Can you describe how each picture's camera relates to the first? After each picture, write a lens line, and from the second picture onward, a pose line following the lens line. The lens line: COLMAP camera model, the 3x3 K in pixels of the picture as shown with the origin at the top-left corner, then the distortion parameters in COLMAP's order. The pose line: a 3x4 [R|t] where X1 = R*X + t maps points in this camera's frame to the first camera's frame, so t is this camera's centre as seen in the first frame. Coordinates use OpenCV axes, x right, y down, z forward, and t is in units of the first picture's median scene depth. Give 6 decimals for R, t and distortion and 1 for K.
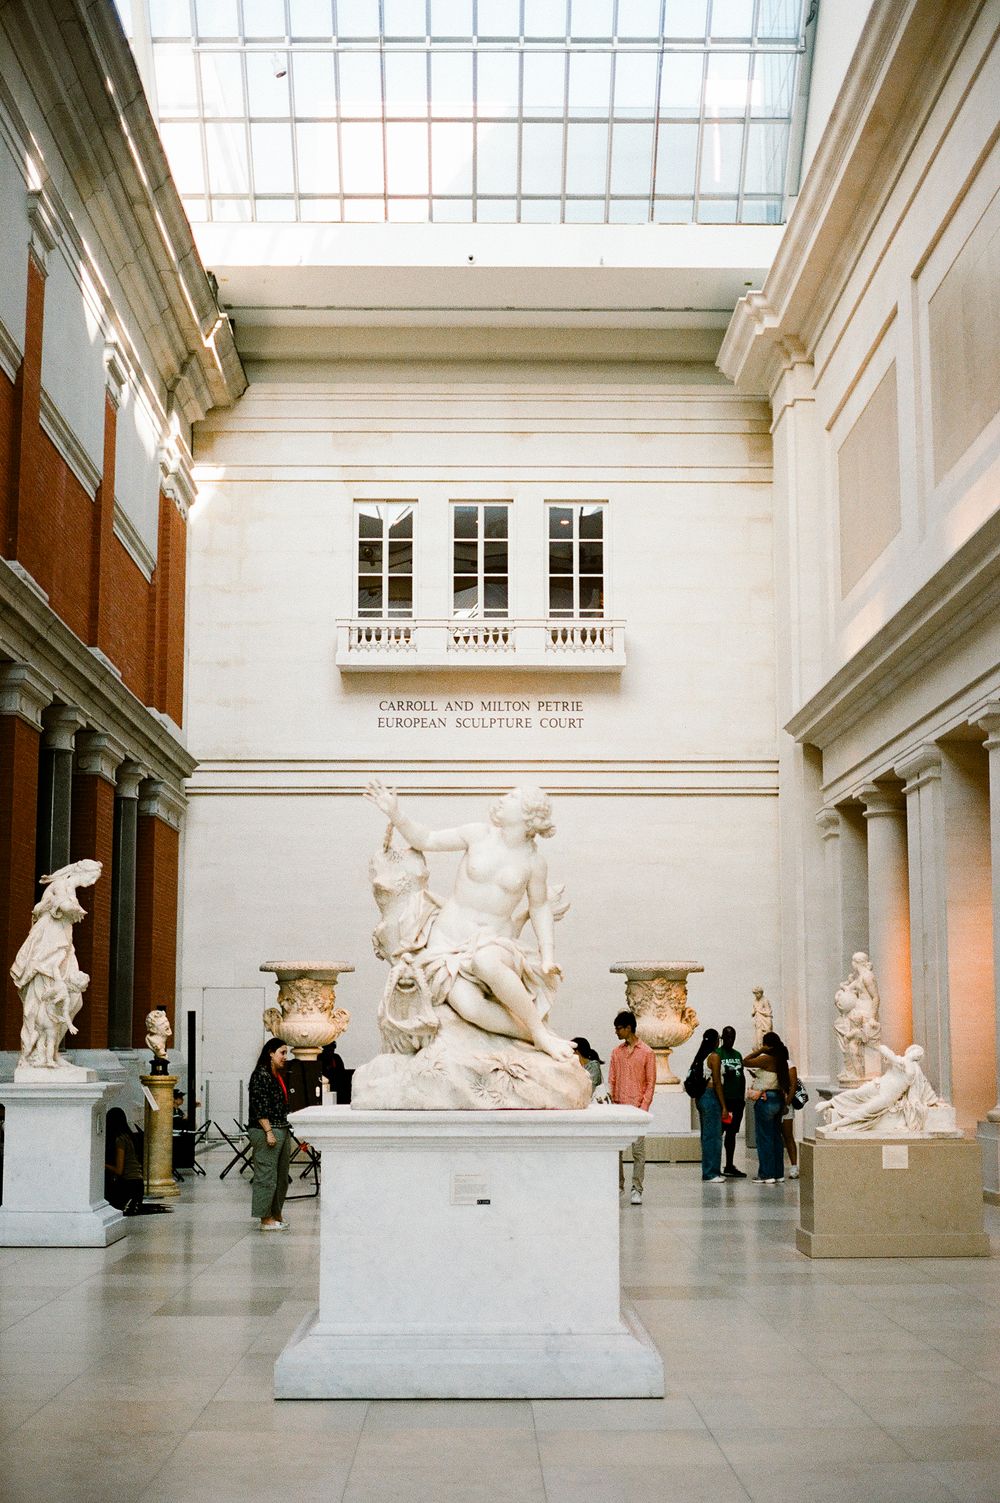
lens RADIAL K [[2486.3, 0, 503.4], [0, 2486.3, 753.1], [0, 0, 1]] dist [0.050394, 0.000000]
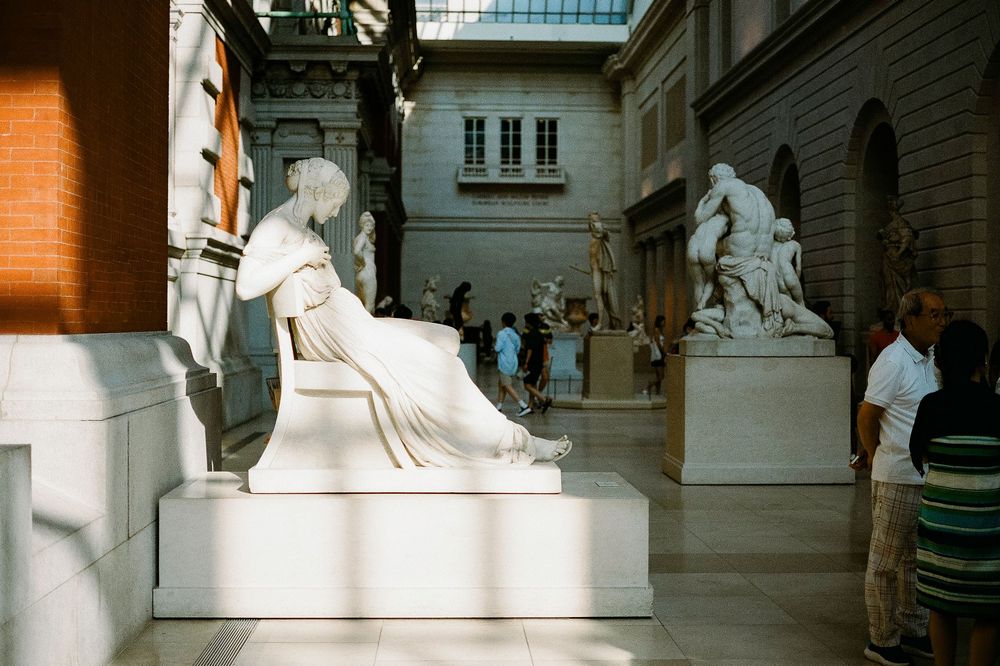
lens RADIAL K [[1654.3, 0, 500.1], [0, 1654.3, 331.5], [0, 0, 1]] dist [0.050394, 0.000000]
pose [[0.999684, 0.008701, 0.023570, -0.061673], [-0.011482, 0.992641, 0.120552, -0.090736], [-0.022348, -0.120785, 0.992427, -0.790896]]
